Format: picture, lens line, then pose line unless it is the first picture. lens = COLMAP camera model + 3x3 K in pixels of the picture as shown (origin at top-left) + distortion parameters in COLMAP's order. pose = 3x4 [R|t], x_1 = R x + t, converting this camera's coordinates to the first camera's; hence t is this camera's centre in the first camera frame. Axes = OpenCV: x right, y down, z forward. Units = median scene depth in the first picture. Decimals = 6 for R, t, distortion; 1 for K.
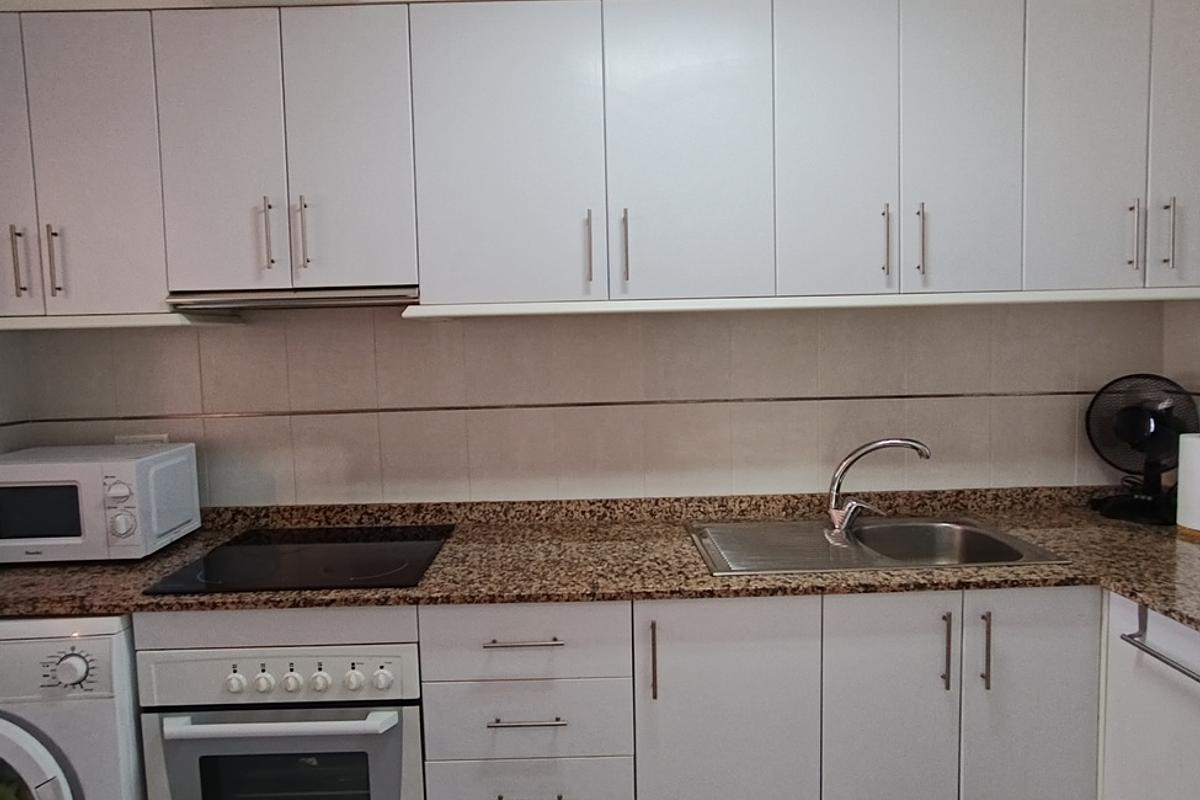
lens RADIAL K [[730.0, 0, 594.8], [0, 730.0, 396.4], [0, 0, 1]] dist [-0.030947, 0.024621]
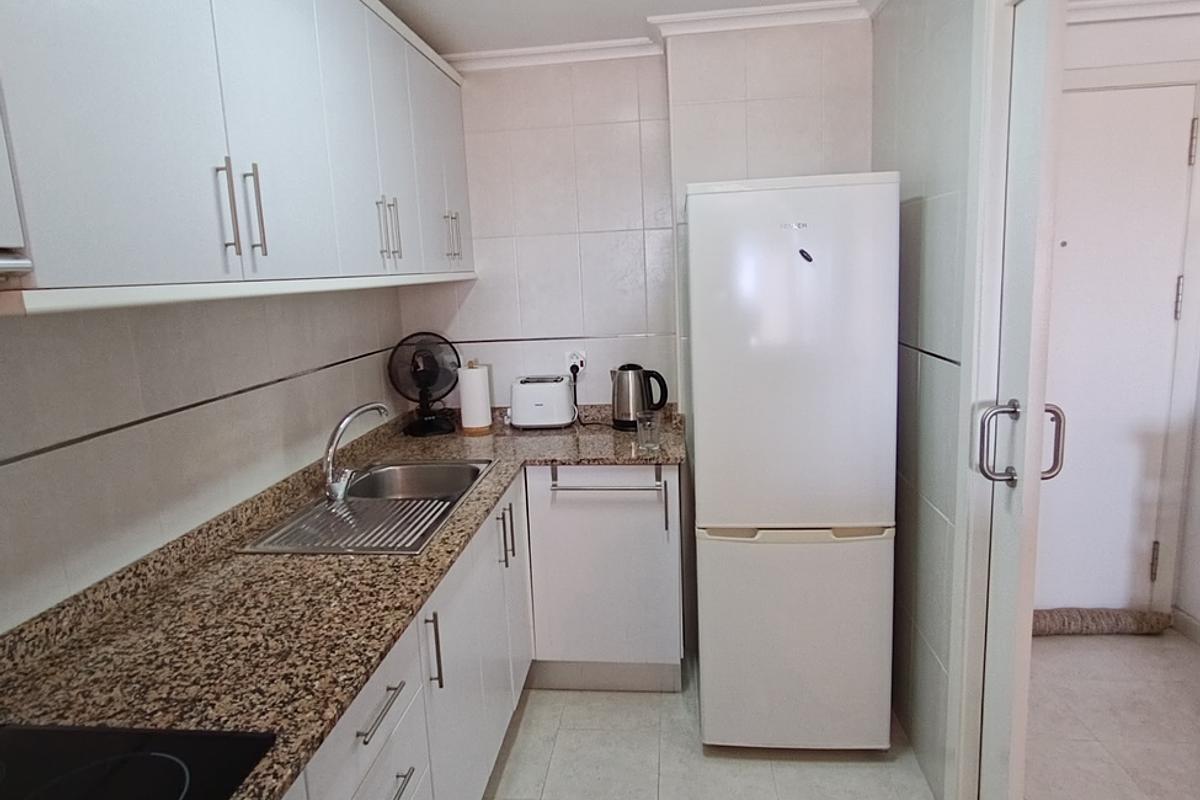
lens RADIAL K [[730.0, 0, 594.8], [0, 730.0, 396.4], [0, 0, 1]] dist [-0.030947, 0.024621]
pose [[0.130021, -0.153663, 0.979532, -0.624952], [0.116422, 0.983450, 0.138825, -0.066217], [-0.984653, 0.095989, 0.145759, 0.487322]]
